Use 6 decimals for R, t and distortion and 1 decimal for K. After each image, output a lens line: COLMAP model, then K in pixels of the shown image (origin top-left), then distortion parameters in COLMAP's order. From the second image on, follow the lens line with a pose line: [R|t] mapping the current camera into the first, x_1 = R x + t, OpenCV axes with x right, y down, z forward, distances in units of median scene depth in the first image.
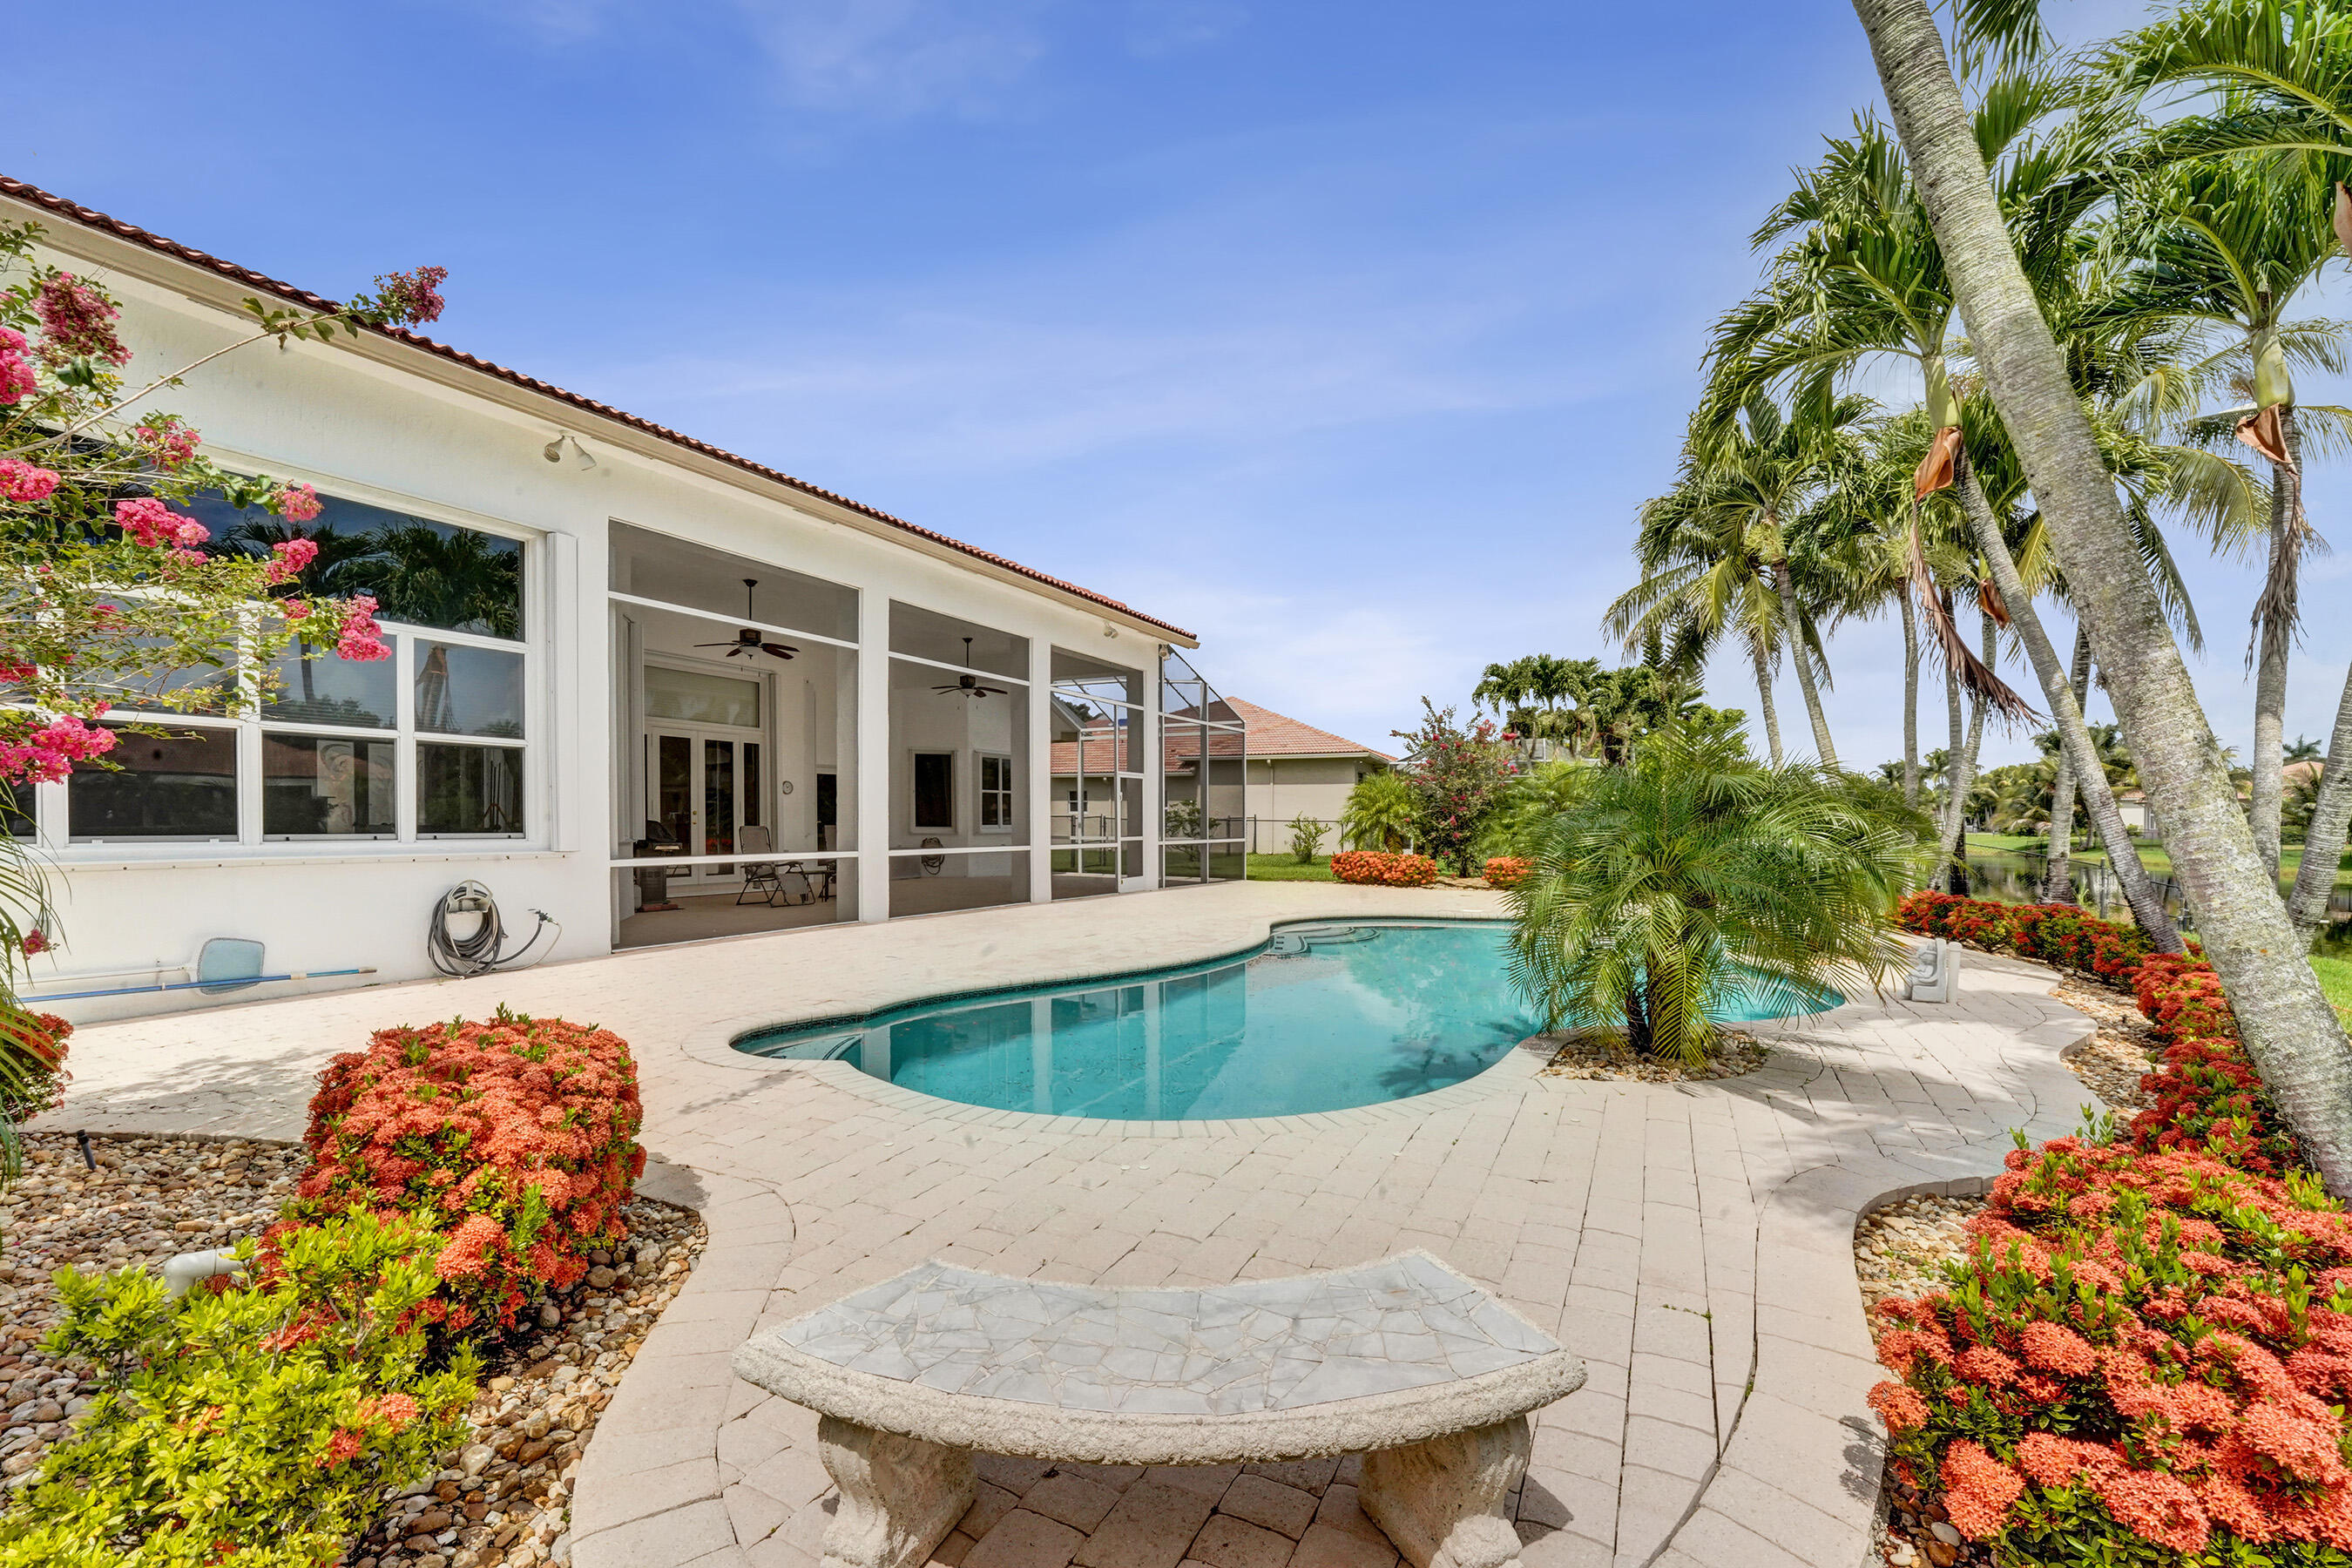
lens RADIAL K [[955.0, 0, 1176.4], [0, 955.0, 828.0], [0, 0, 1]] dist [-0.000153, -0.000001]
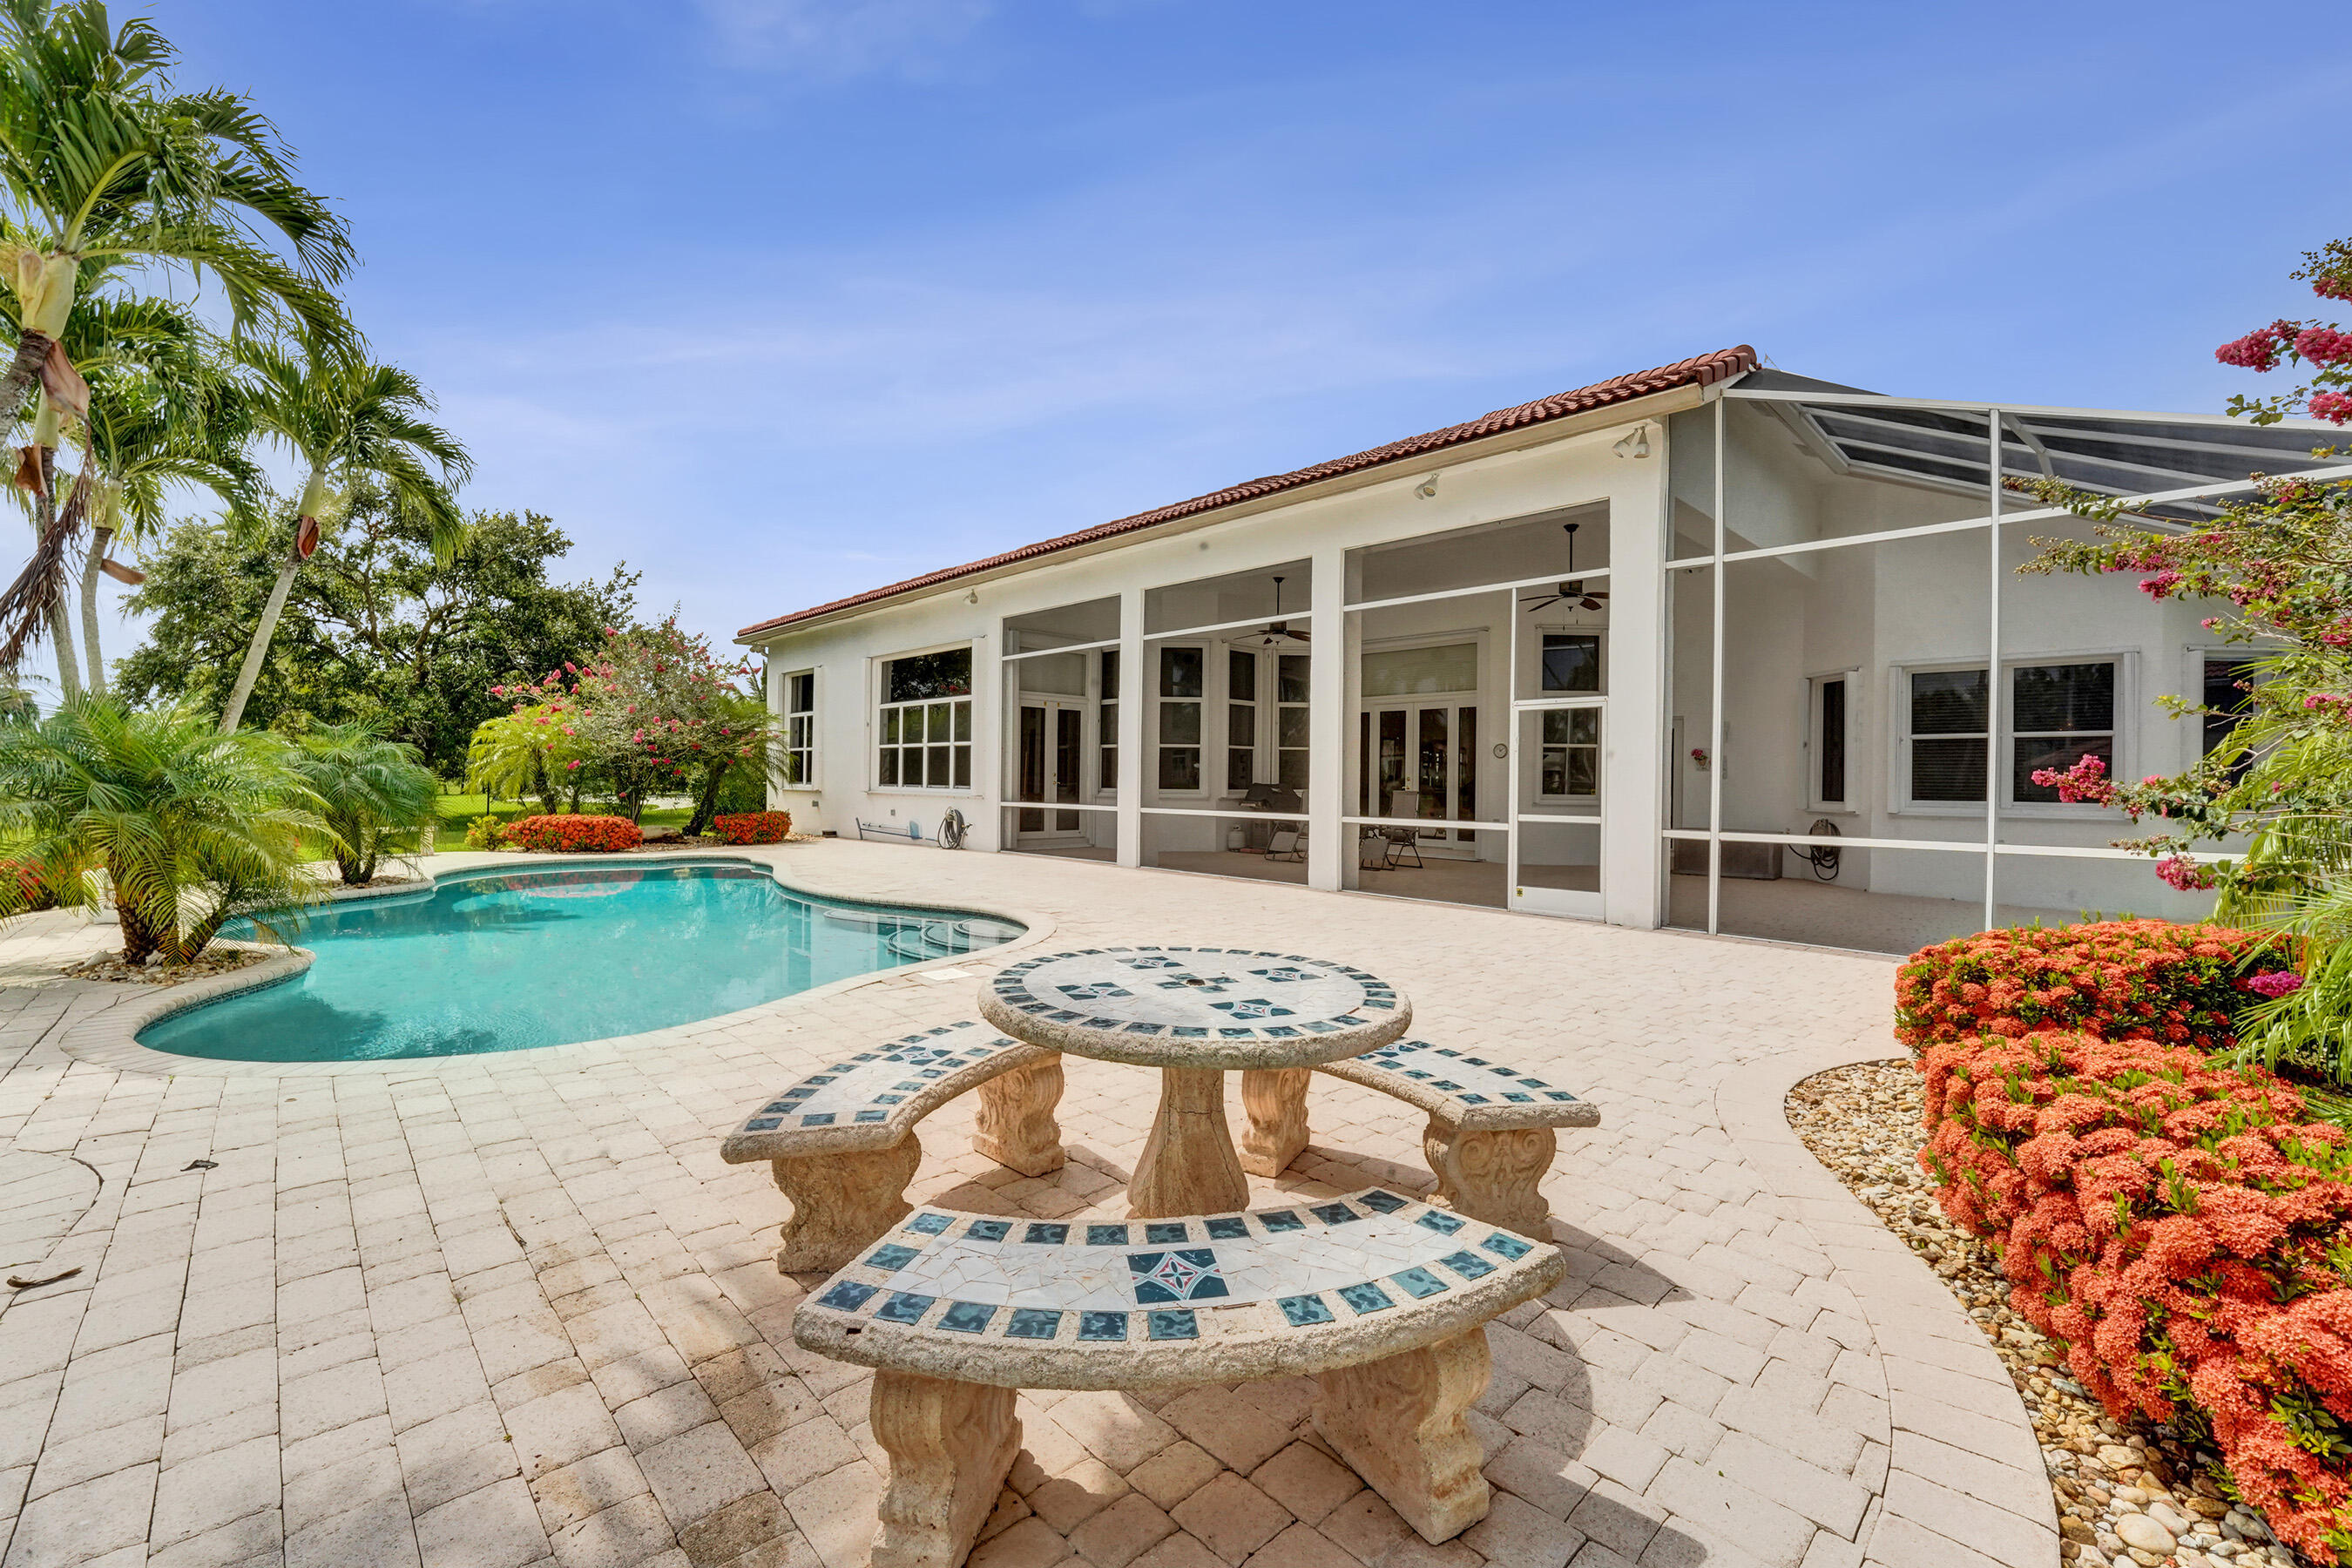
lens RADIAL K [[957.9, 0, 1176.0], [0, 957.9, 784.0], [0, 0, 1]] dist [-0.000698, 0.000016]
pose [[-0.323604, -0.011162, -0.946127, 0.611810], [-0.022758, 0.999733, -0.004011, -0.000072], [0.945919, 0.020234, -0.323771, 1.111710]]
